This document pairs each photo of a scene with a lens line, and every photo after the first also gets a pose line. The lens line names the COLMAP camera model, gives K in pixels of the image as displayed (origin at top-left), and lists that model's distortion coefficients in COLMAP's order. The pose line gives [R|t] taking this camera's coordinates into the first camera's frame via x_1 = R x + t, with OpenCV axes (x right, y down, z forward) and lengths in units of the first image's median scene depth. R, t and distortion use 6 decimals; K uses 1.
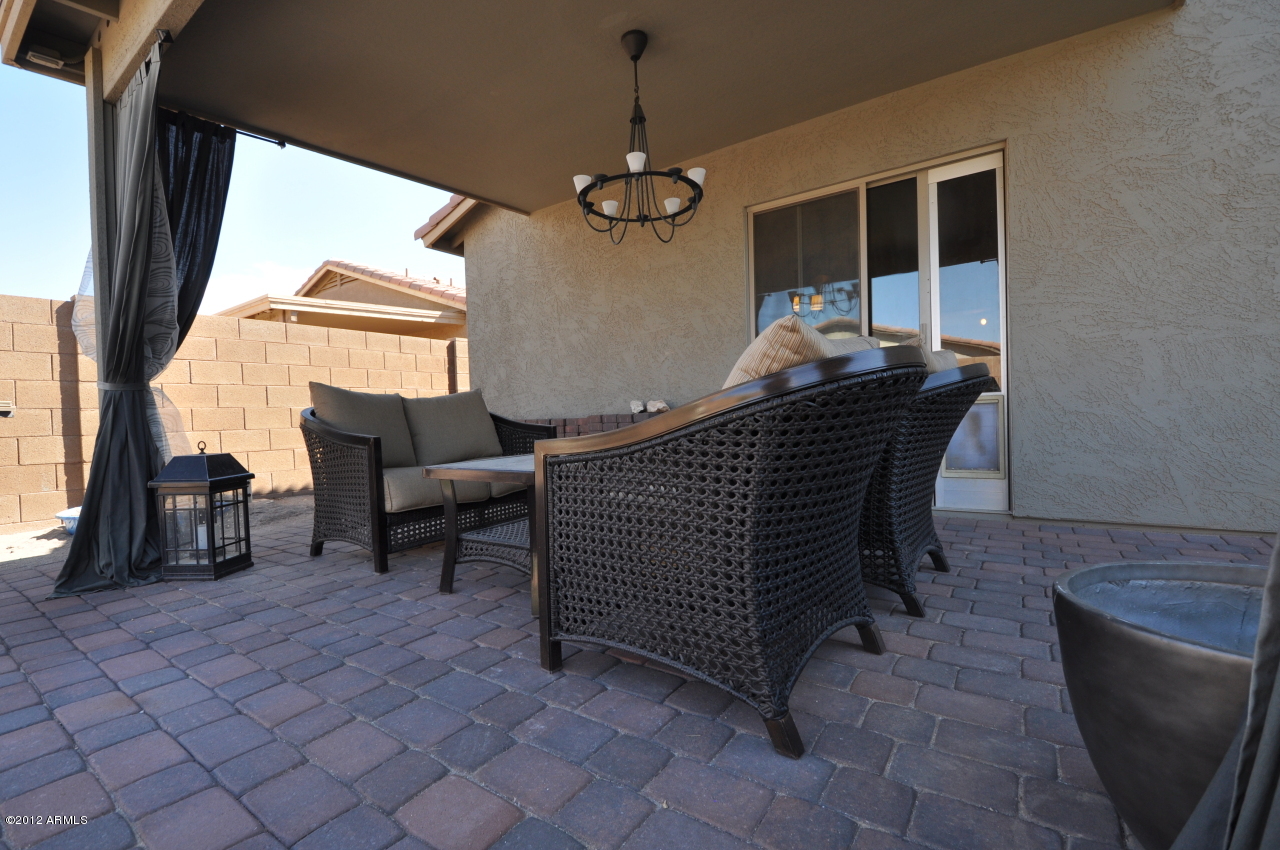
lens RADIAL K [[555.7, 0, 633.0], [0, 555.7, 429.9], [0, 0, 1]] dist [0.017574, -0.024073]
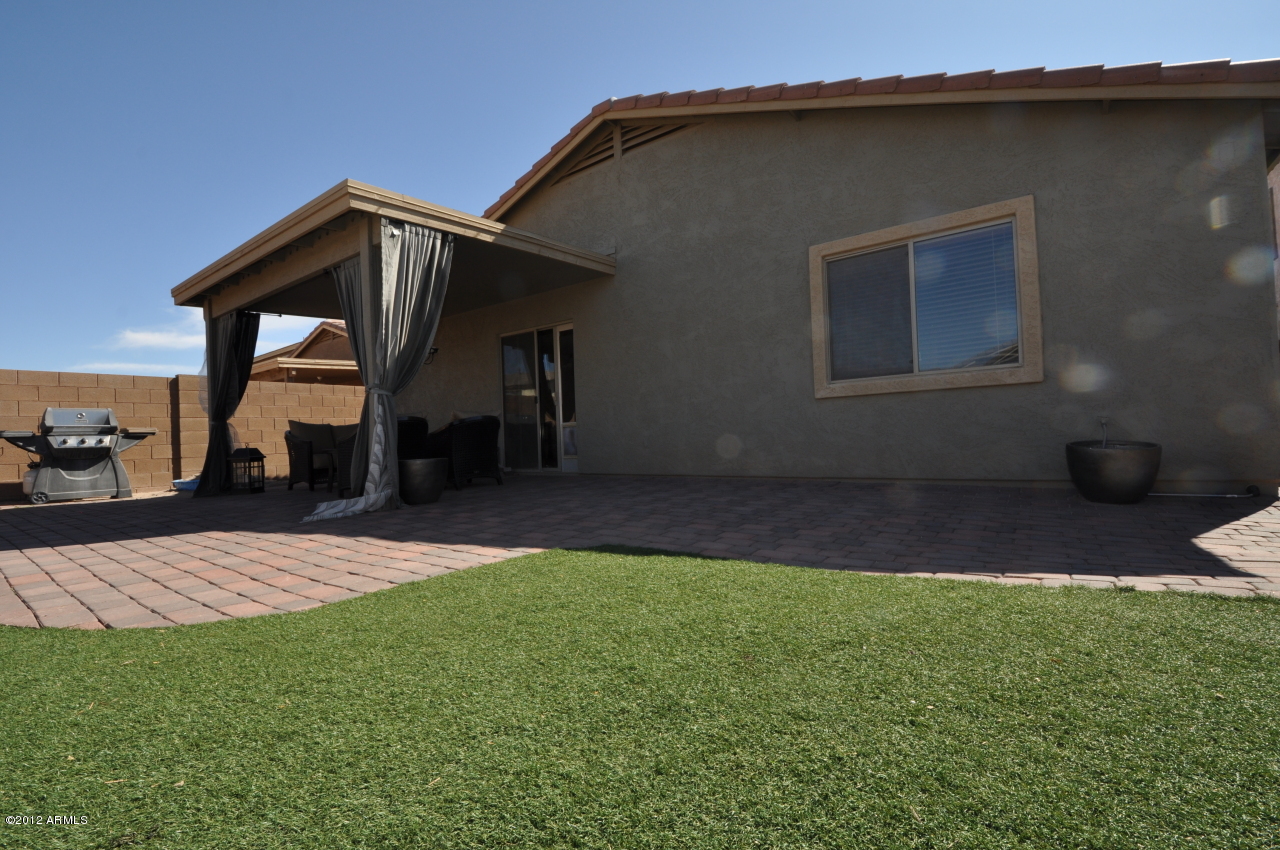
lens RADIAL K [[555.7, 0, 633.0], [0, 555.7, 429.9], [0, 0, 1]] dist [0.017574, -0.024073]
pose [[0.999783, -0.008251, -0.019136, 0.903901], [0.007576, 0.999356, -0.035080, 0.053194], [0.019413, 0.034927, 0.999201, -1.310107]]
